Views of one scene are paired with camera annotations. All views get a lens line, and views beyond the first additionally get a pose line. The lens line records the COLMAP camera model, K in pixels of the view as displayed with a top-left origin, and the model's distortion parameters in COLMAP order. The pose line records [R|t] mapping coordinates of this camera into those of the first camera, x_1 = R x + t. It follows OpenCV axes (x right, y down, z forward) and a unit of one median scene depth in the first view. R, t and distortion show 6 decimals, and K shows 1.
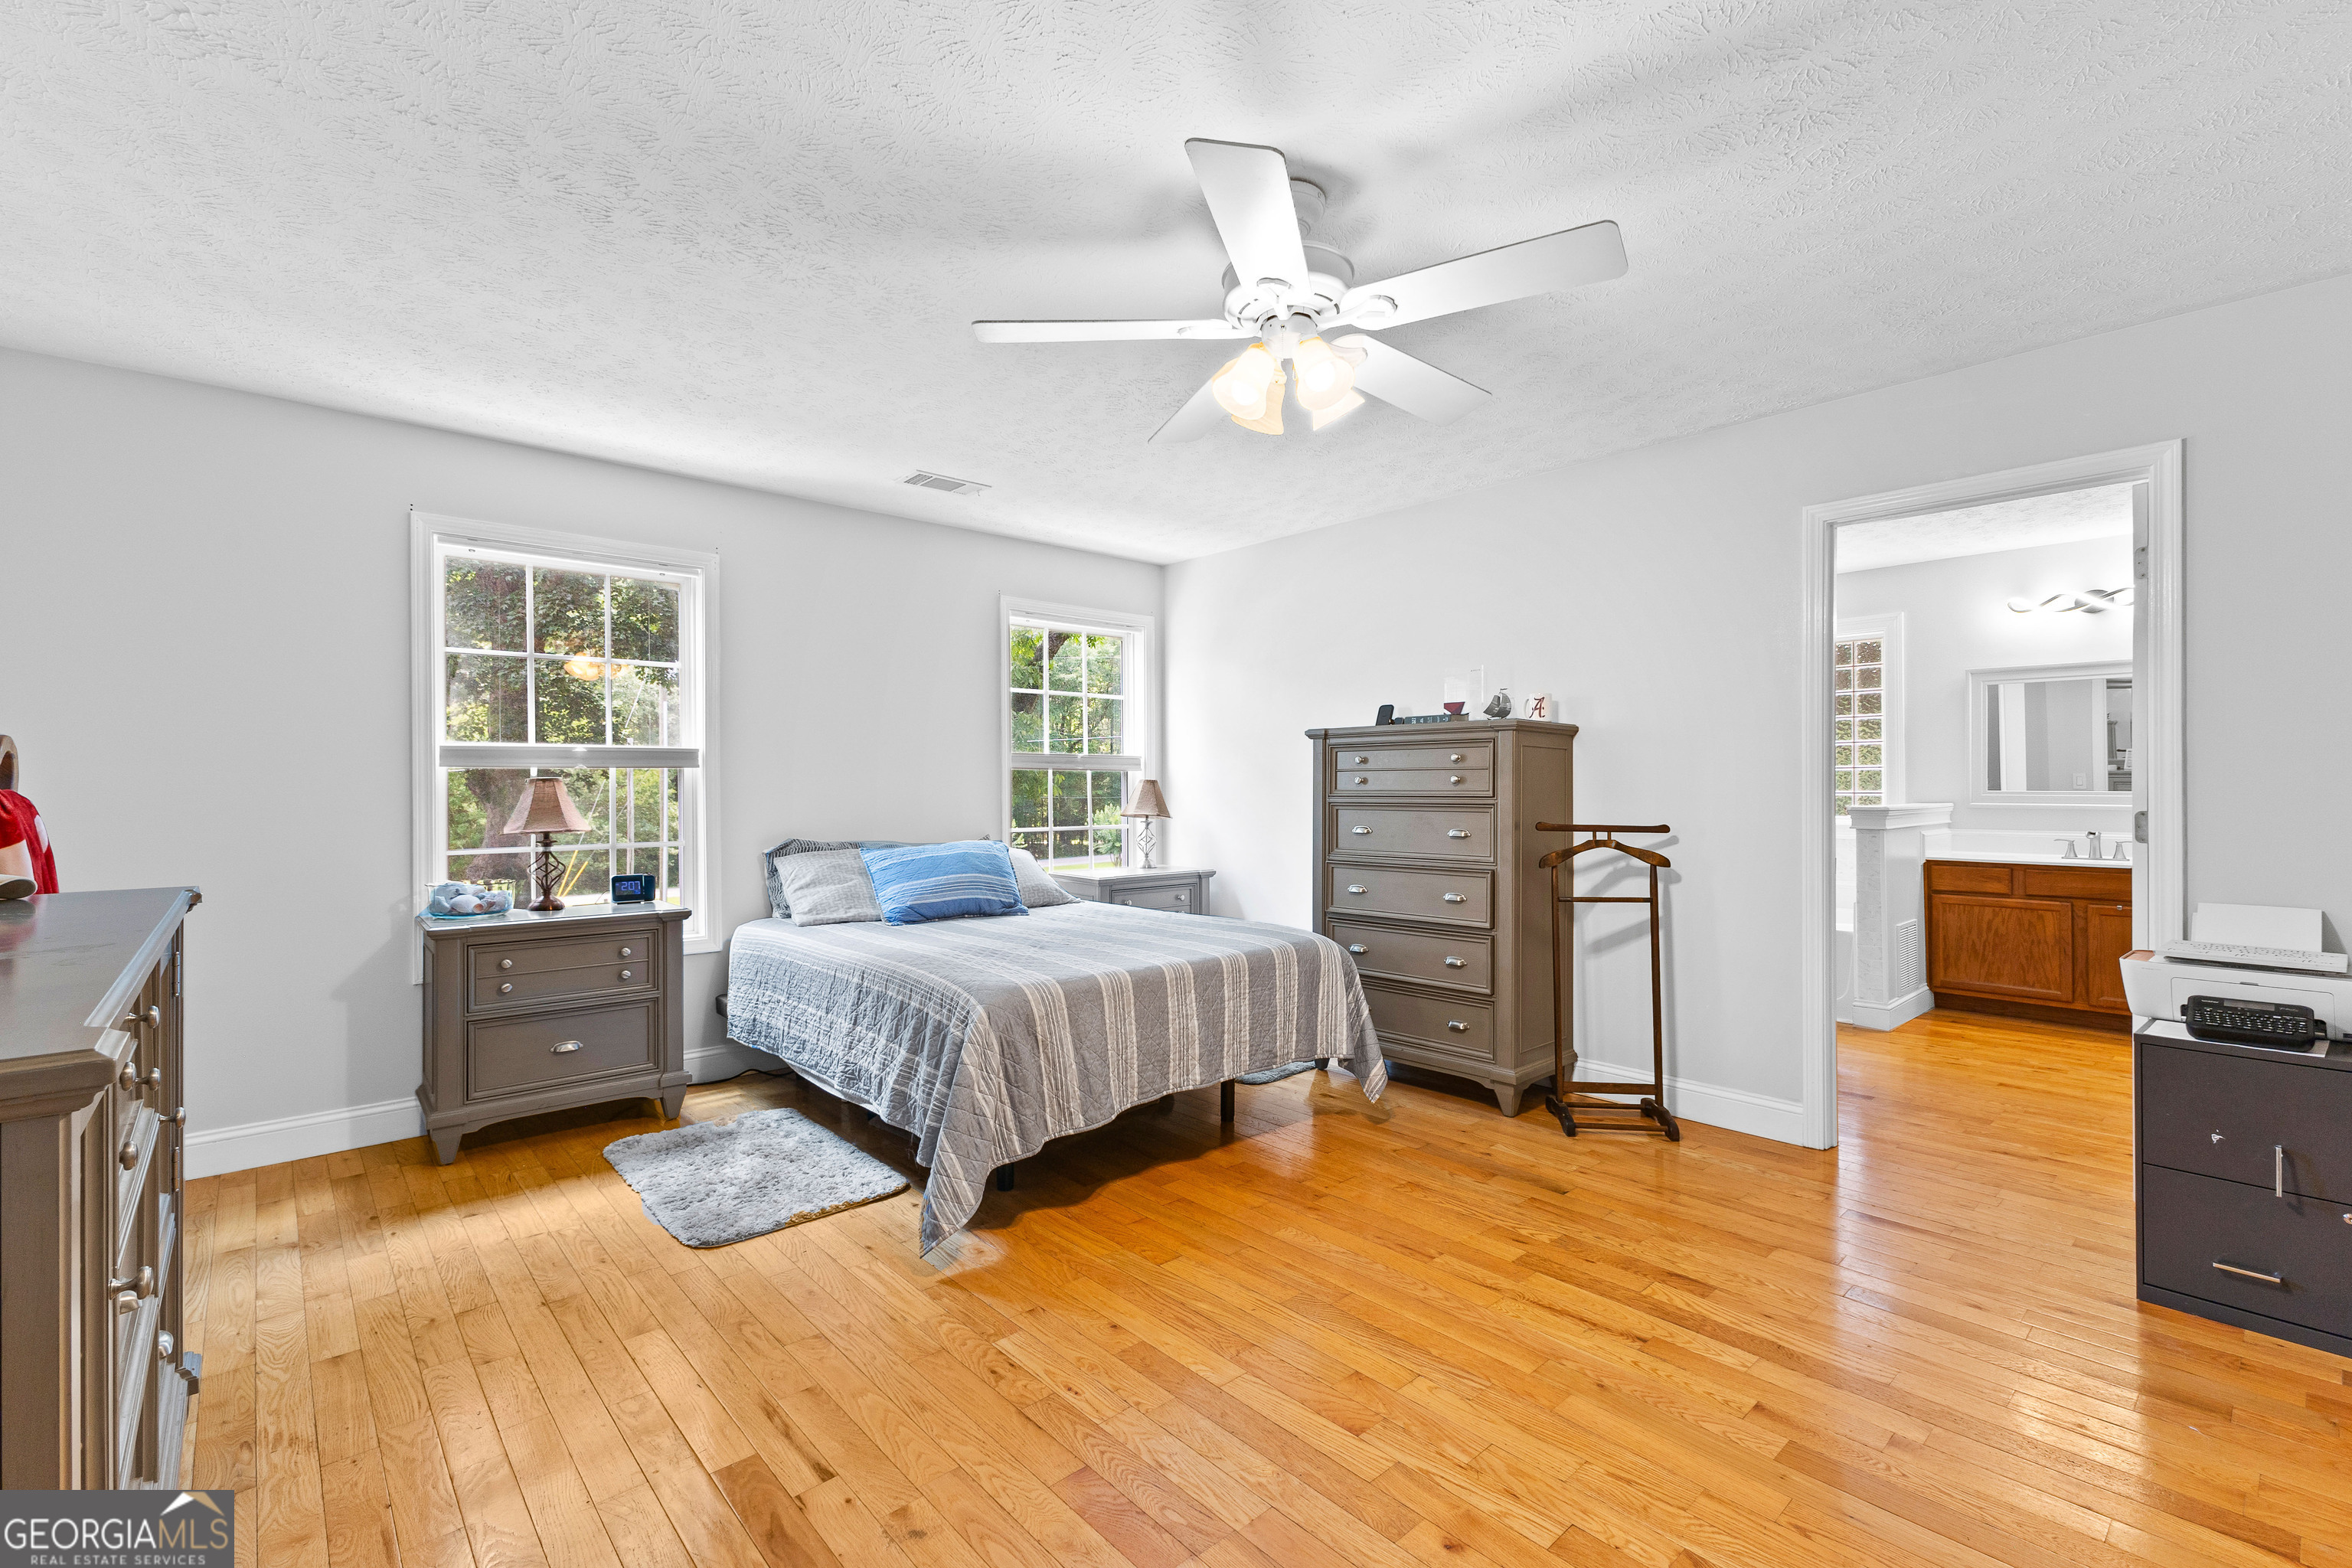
lens RADIAL K [[1021.3, 0, 1186.7], [0, 1021.3, 781.9], [0, 0, 1]] dist [0.008201, -0.000028]
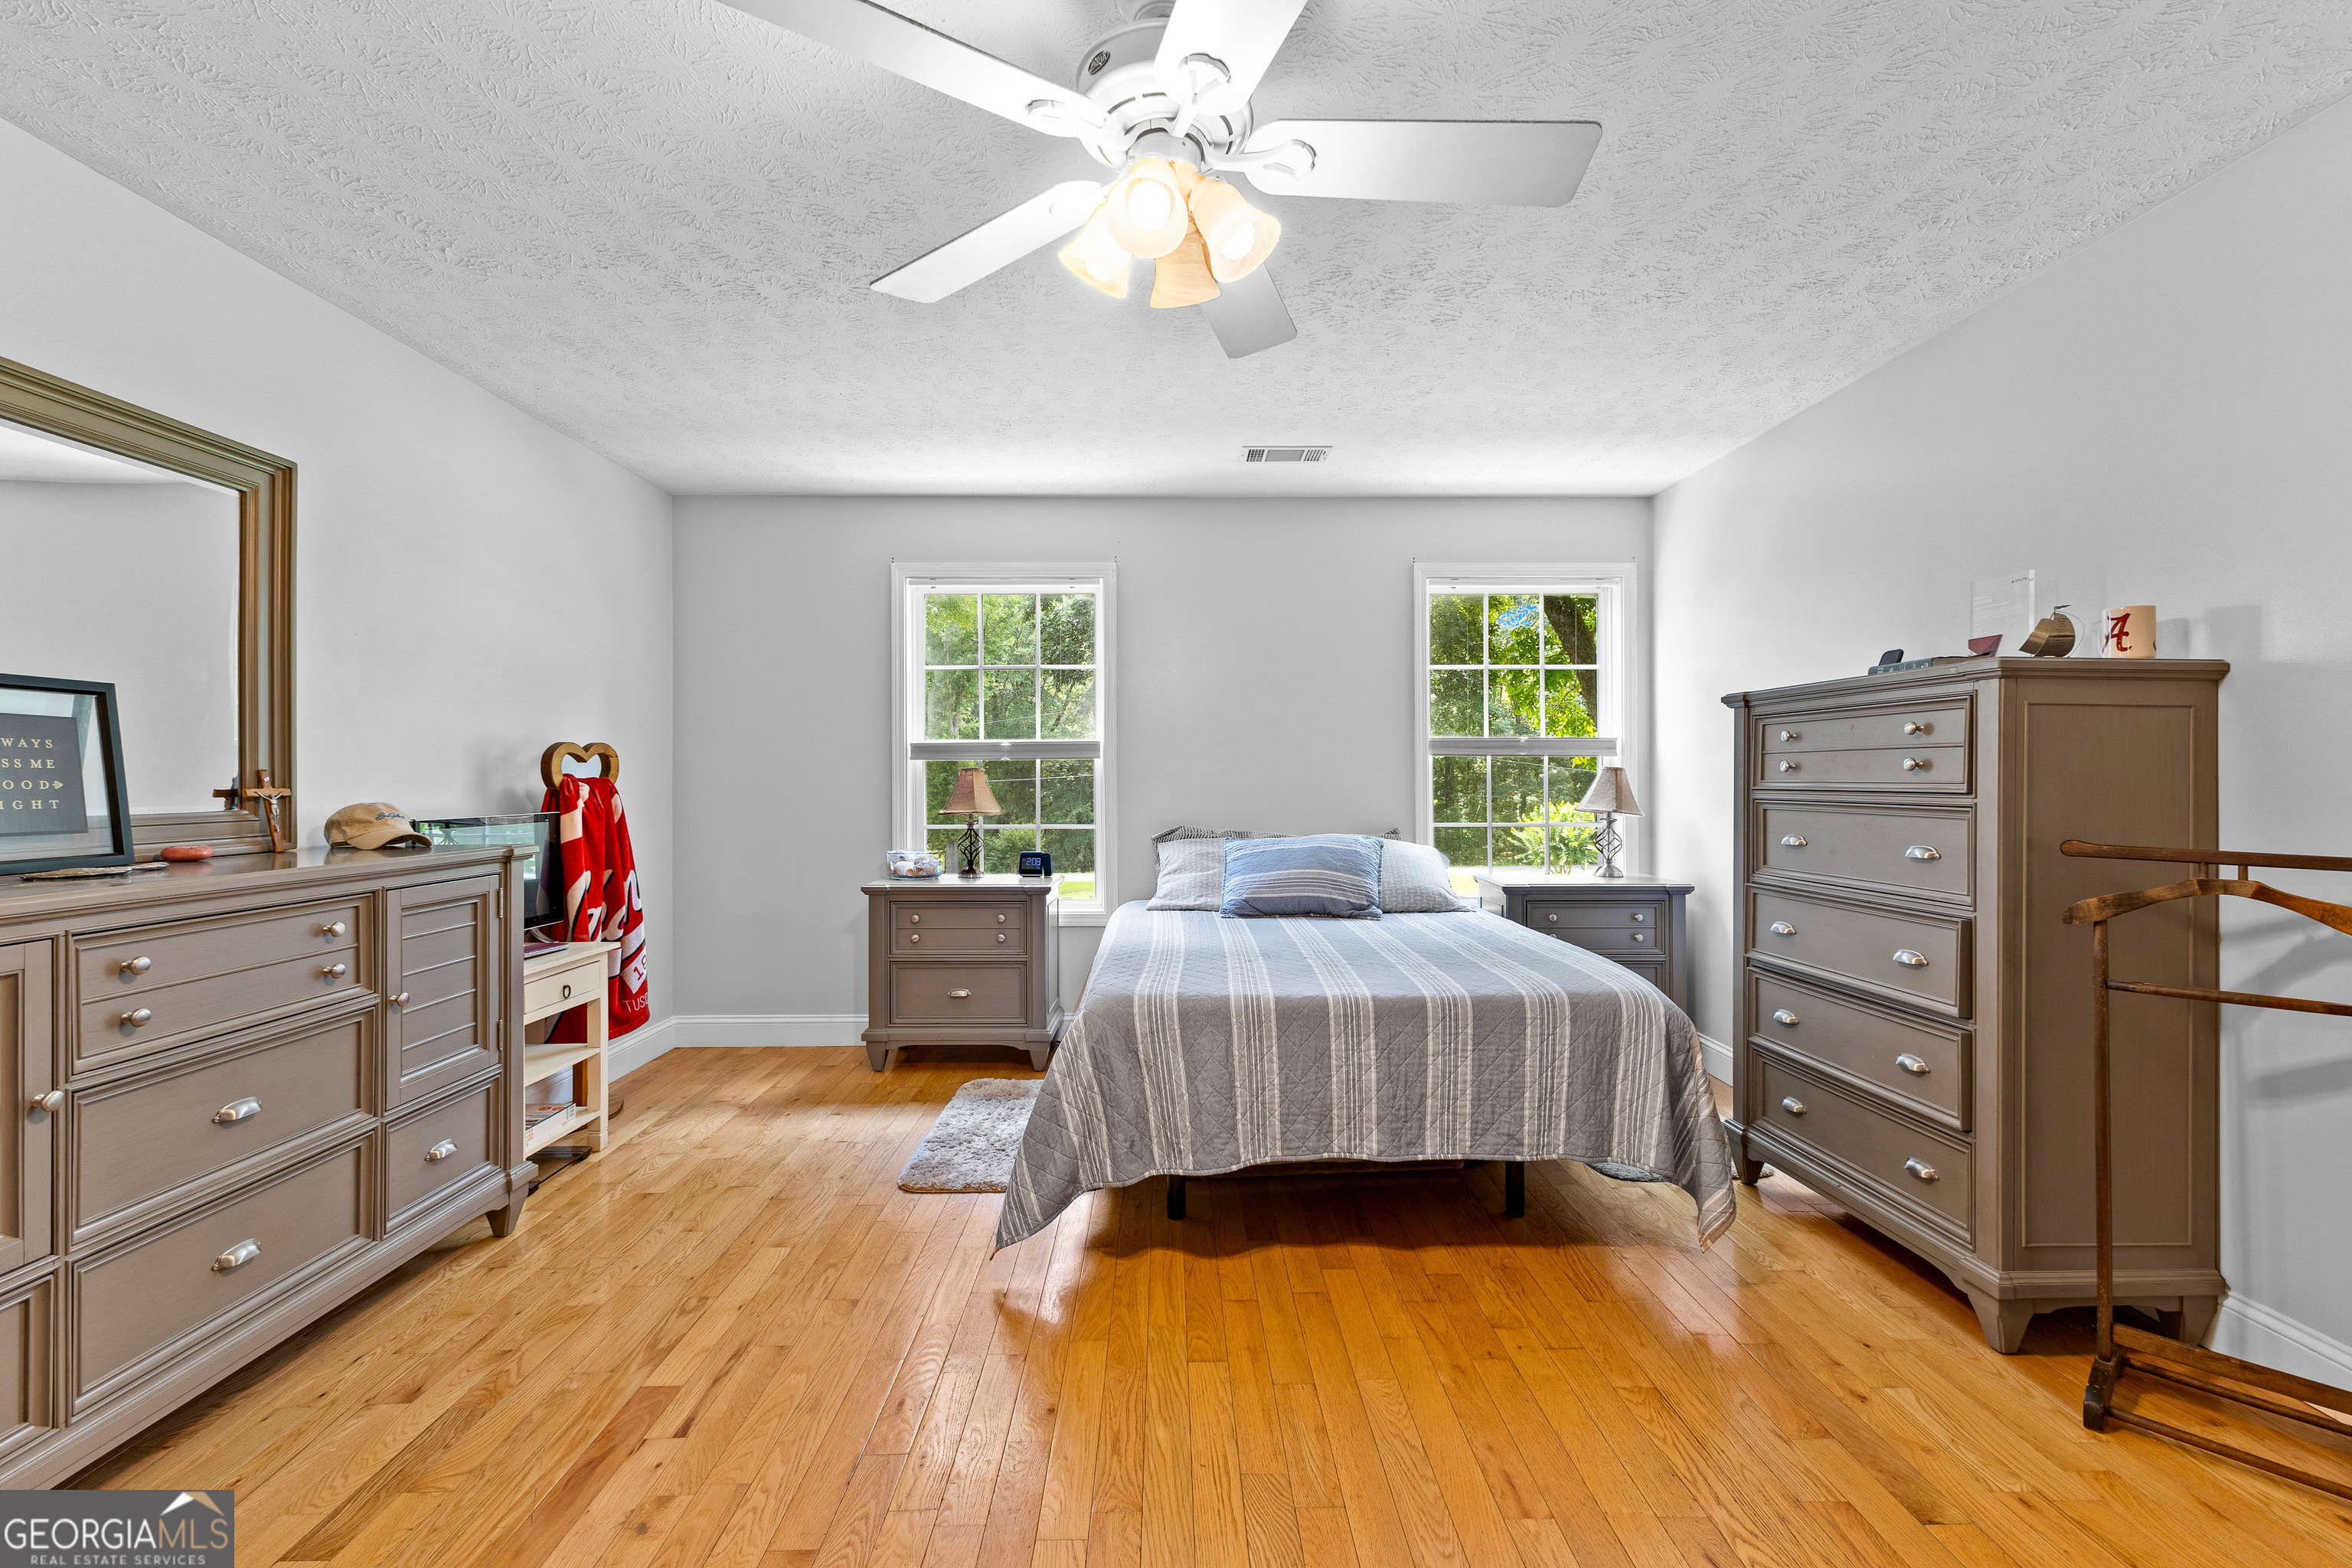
lens RADIAL K [[1006.5, 0, 1180.0], [0, 1006.5, 773.5], [0, 0, 1]] dist [0.006870, 0.000184]
pose [[0.752871, -0.000981, -0.658167, 0.357758], [0.003310, 0.999992, 0.002296, 0.000331], [0.658159, -0.003907, 0.752868, 0.280096]]
